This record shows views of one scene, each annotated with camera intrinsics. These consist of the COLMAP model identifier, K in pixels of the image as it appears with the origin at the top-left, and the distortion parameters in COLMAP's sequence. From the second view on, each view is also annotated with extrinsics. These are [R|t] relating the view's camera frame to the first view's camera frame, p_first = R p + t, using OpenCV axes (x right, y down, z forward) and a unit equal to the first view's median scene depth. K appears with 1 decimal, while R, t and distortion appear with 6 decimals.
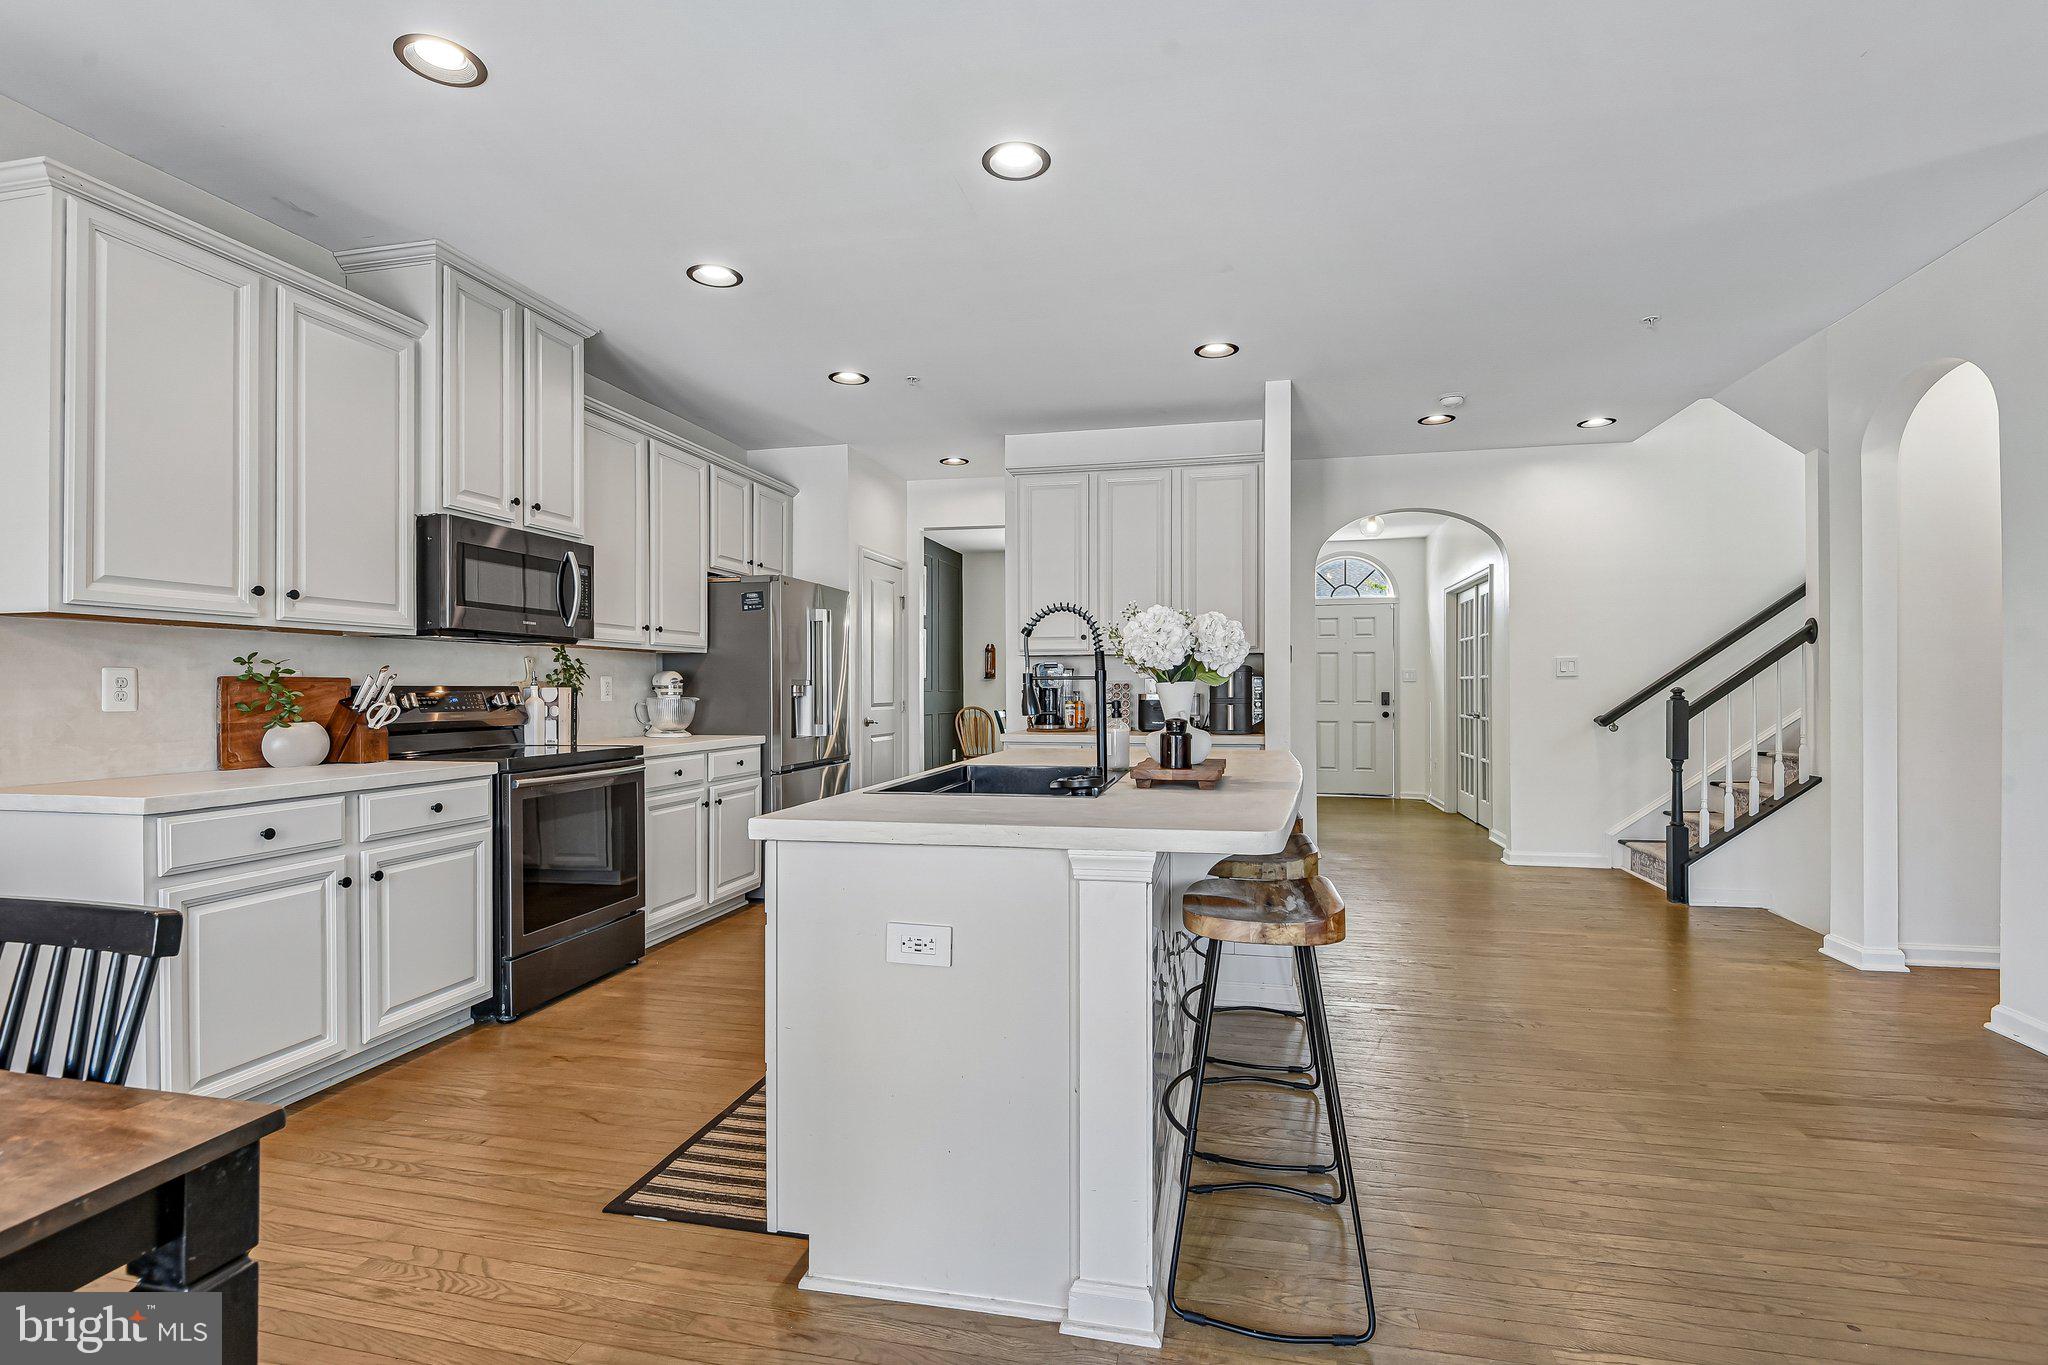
lens RADIAL K [[942.3, 0, 1033.9], [0, 942.3, 683.9], [0, 0, 1]] dist [0.009478, -0.011252]
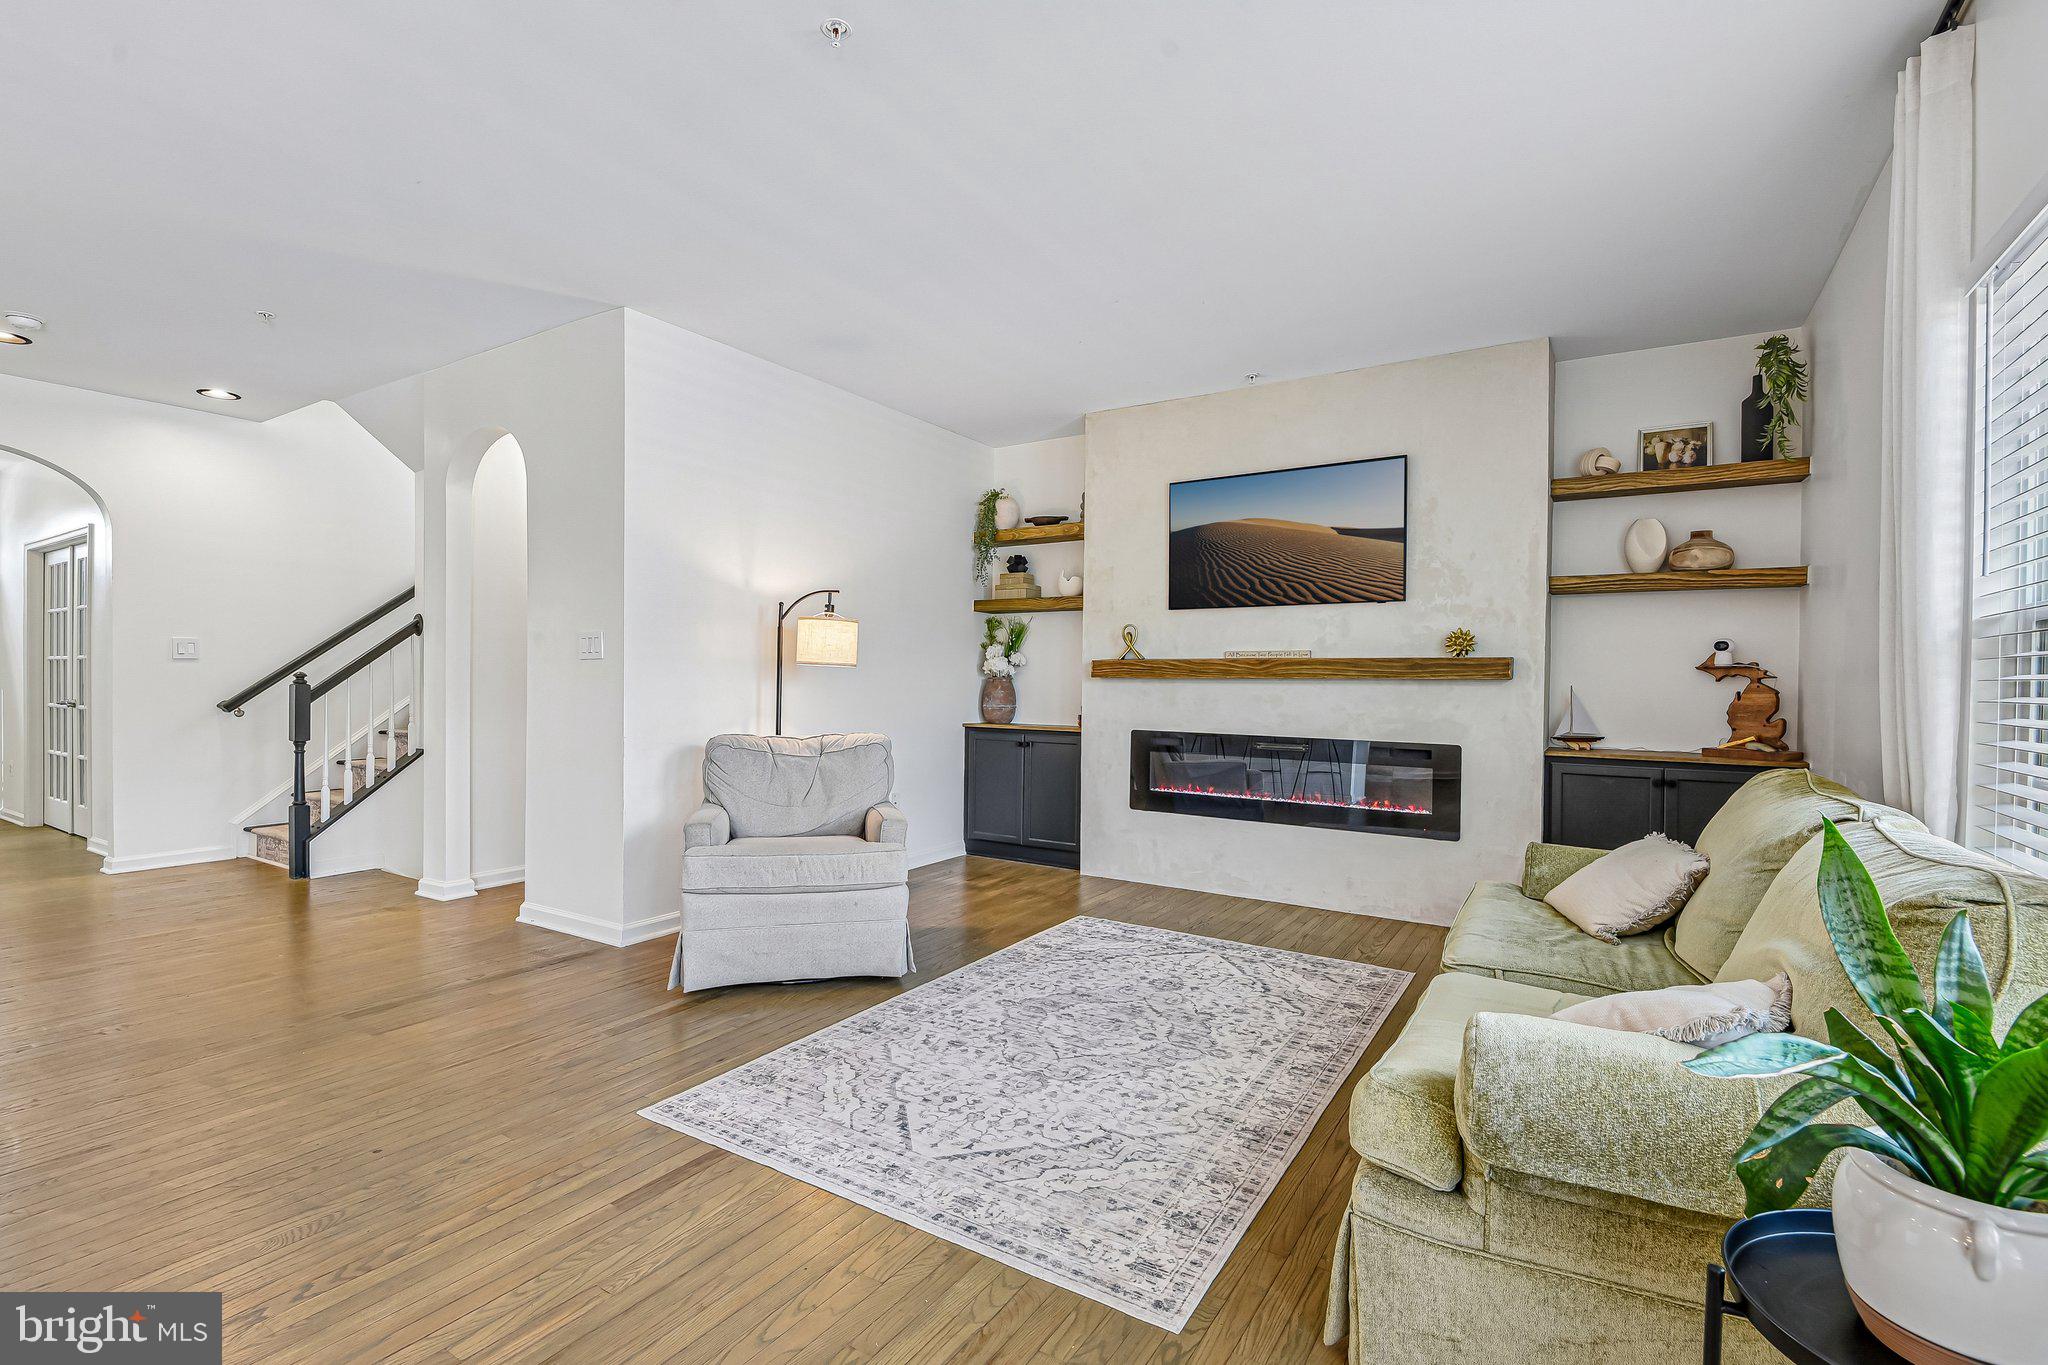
lens RADIAL K [[942.3, 0, 968.0], [0, 942.3, 694.9], [0, 0, 1]] dist [0.009478, -0.011252]
pose [[0.368201, -0.014019, 0.929641, -0.023749], [-0.012073, 0.999730, 0.019858, -0.001955], [-0.929668, -0.018535, 0.367932, -0.102679]]
